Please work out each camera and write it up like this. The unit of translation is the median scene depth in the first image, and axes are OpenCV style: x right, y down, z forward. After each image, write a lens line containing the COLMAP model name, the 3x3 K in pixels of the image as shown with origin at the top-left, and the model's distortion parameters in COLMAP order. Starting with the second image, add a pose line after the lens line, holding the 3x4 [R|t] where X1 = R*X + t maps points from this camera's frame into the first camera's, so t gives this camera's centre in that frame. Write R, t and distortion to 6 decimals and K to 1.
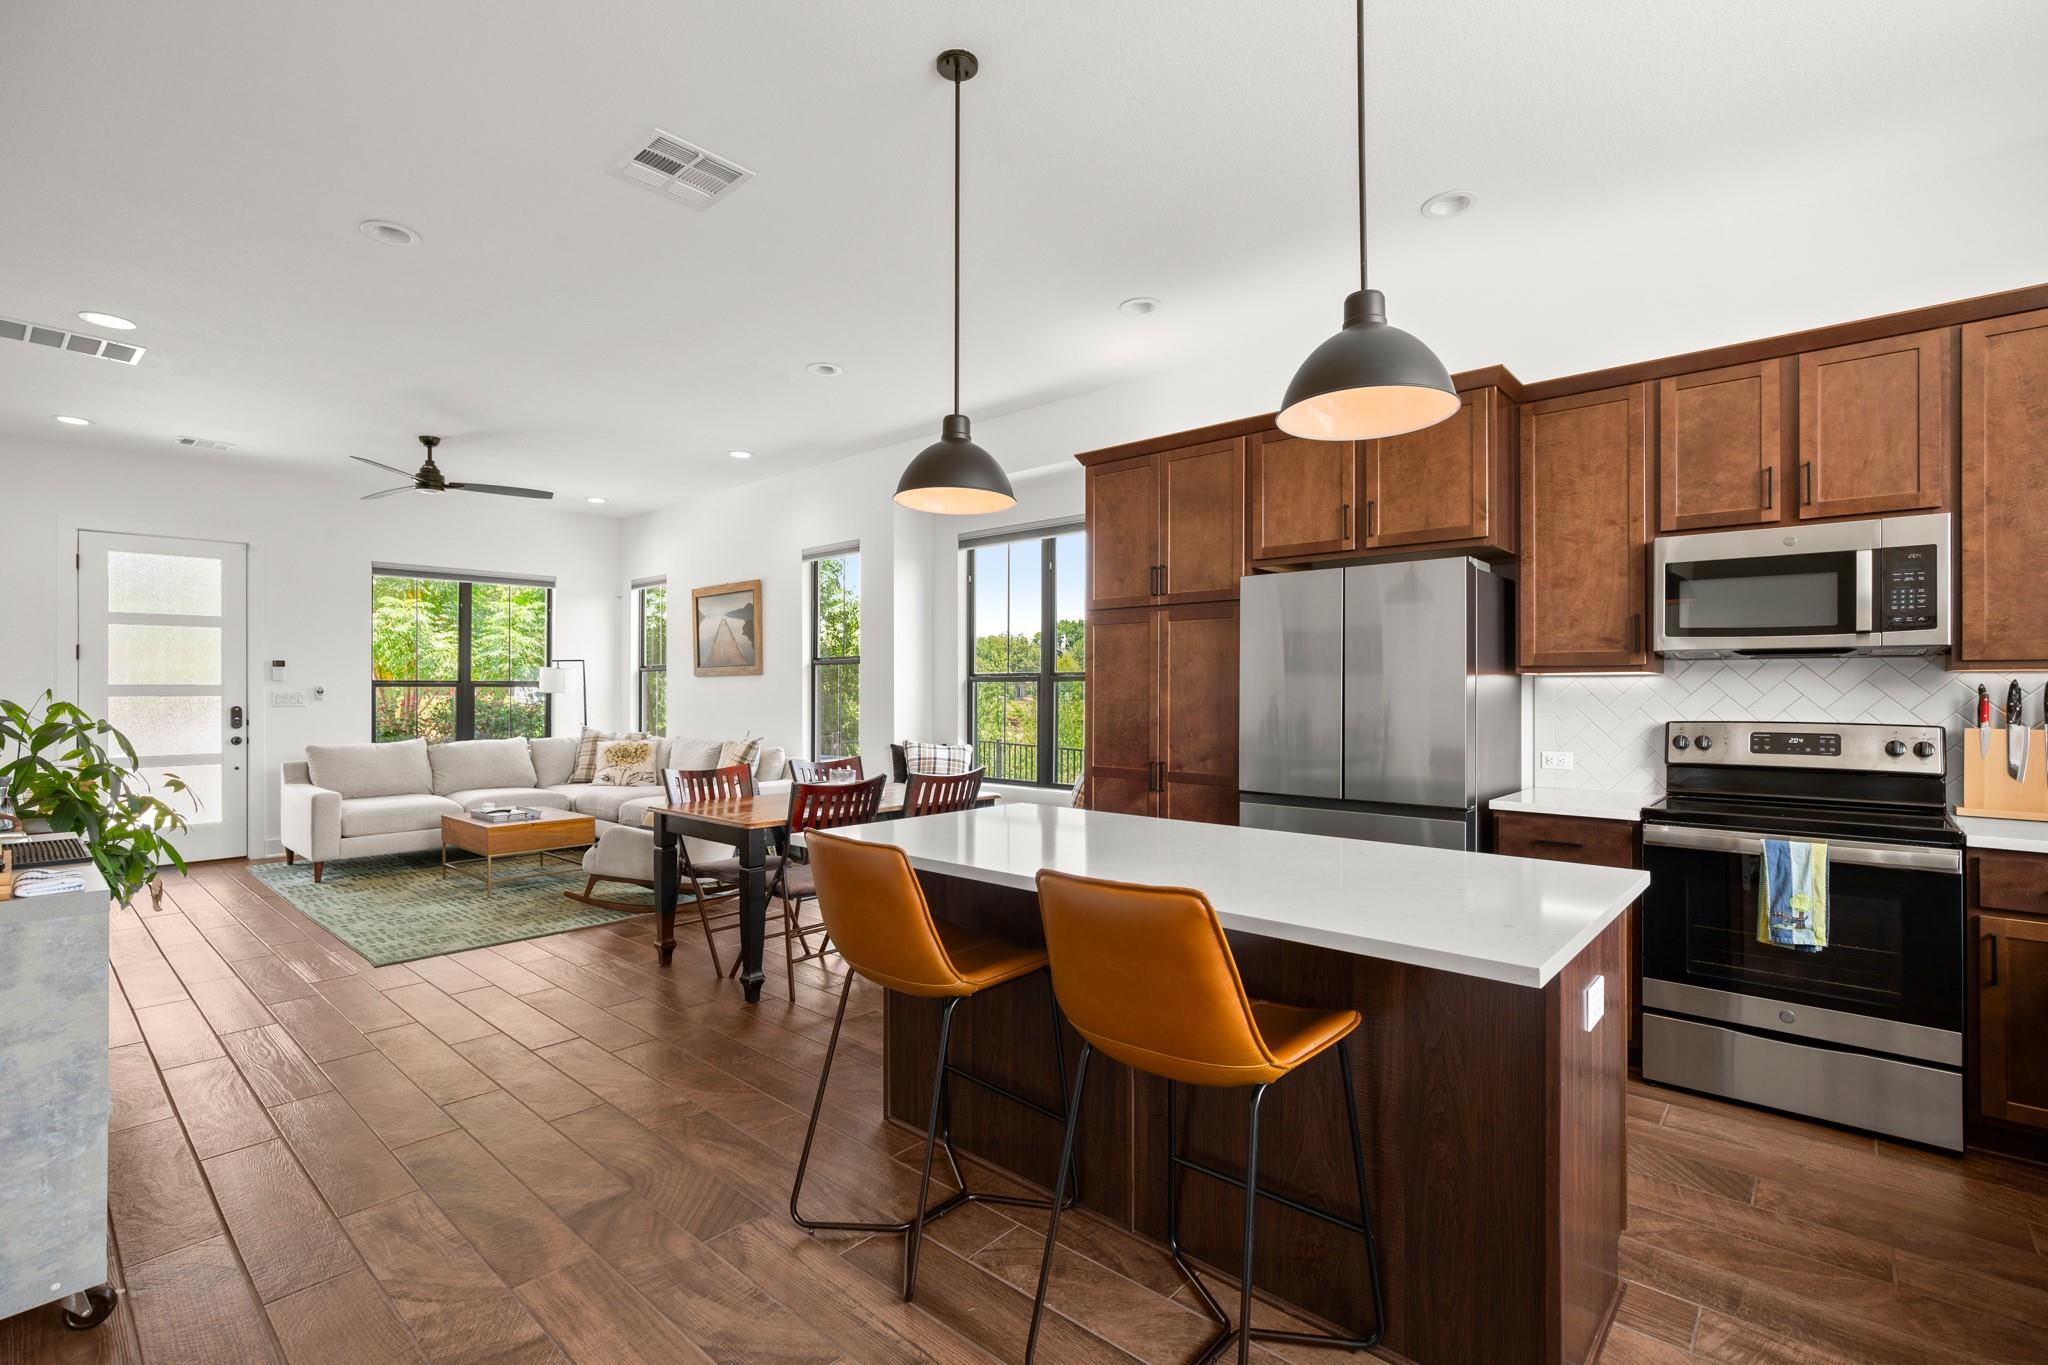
lens RADIAL K [[929.8, 0, 1039.8], [0, 929.8, 686.5], [0, 0, 1]] dist [-0.016470, 0.001671]
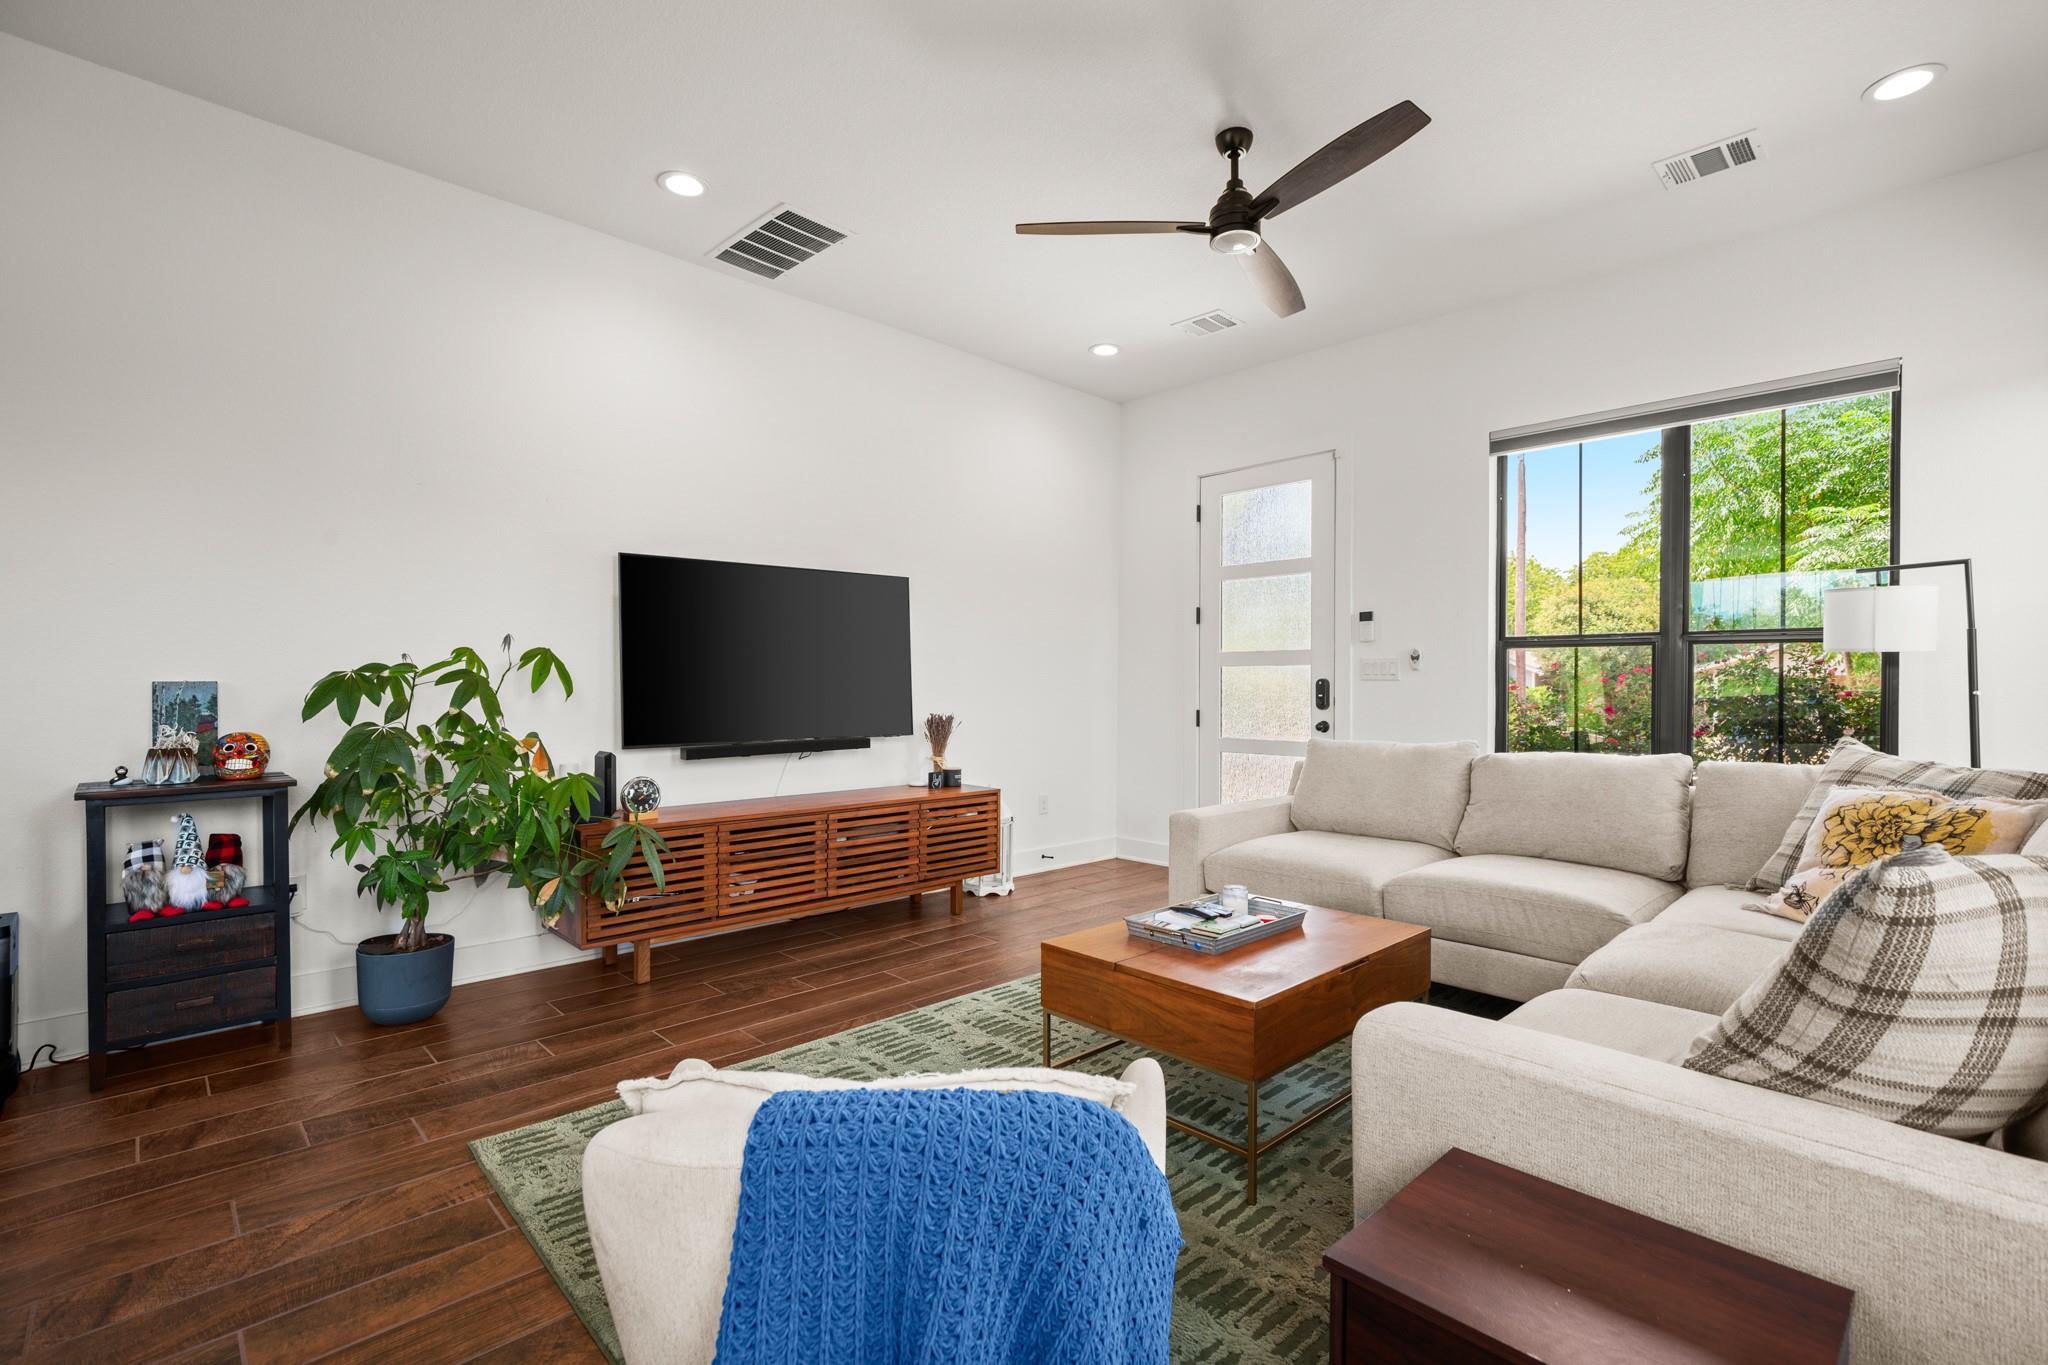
lens RADIAL K [[929.8, 0, 1036.8], [0, 929.8, 679.7], [0, 0, 1]] dist [-0.016470, 0.001671]
pose [[-0.080177, -0.006358, -0.996760, -0.134120], [-0.001254, 0.999980, -0.006278, 0.026563], [0.996780, 0.000746, -0.080183, 0.822368]]
